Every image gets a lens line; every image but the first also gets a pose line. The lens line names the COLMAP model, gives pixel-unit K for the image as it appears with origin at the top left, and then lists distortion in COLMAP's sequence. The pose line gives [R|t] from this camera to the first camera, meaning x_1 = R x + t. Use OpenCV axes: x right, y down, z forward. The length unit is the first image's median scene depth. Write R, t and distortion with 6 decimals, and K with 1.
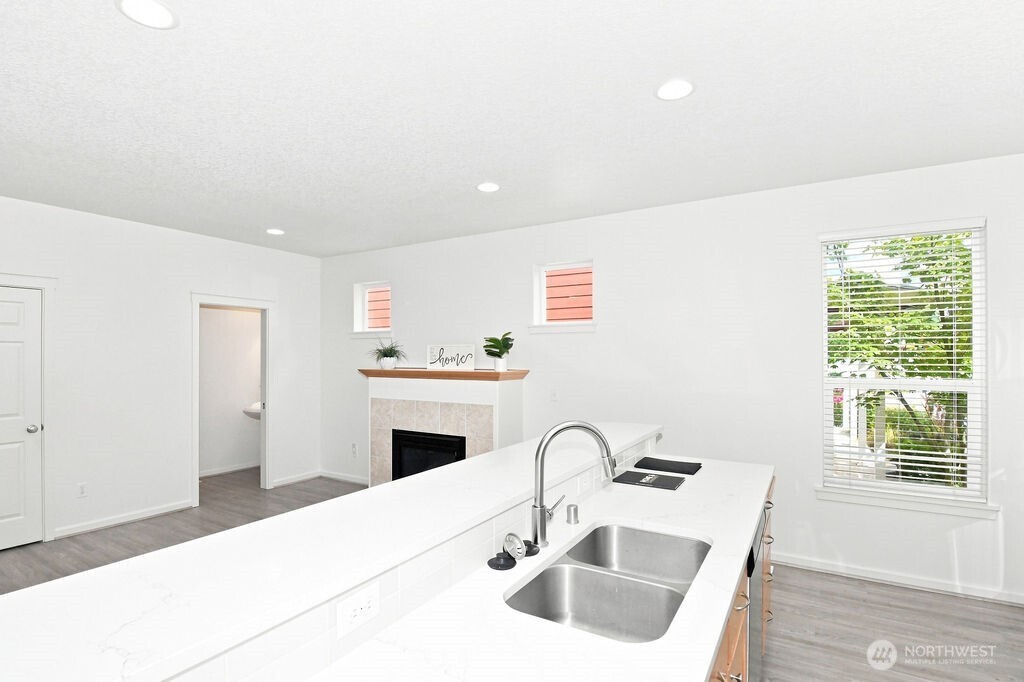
lens RADIAL K [[505.8, 0, 509.2], [0, 505.8, 351.7], [0, 0, 1]] dist [-0.023462, -0.000566]
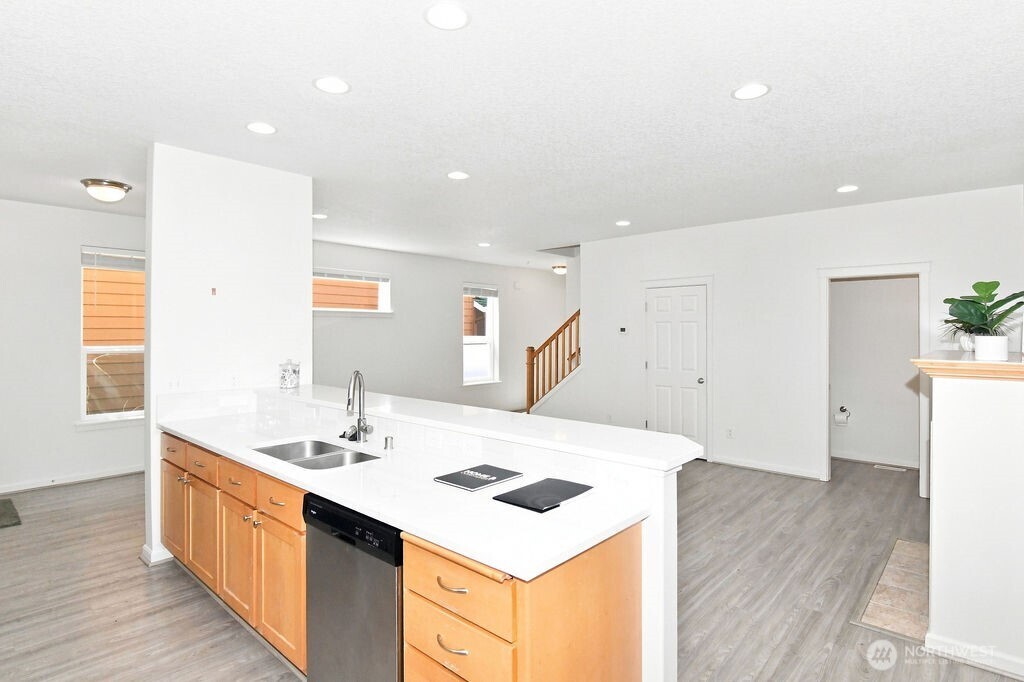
lens RADIAL K [[530.1, 0, 505.7], [0, 530.1, 327.2], [0, 0, 1]] dist [-0.005234, -0.011214]
pose [[-0.198782, -0.009171, -0.980001, 0.545132], [0.005961, 0.999926, -0.010566, 0.008081], [0.980026, -0.007942, -0.198713, 0.587810]]
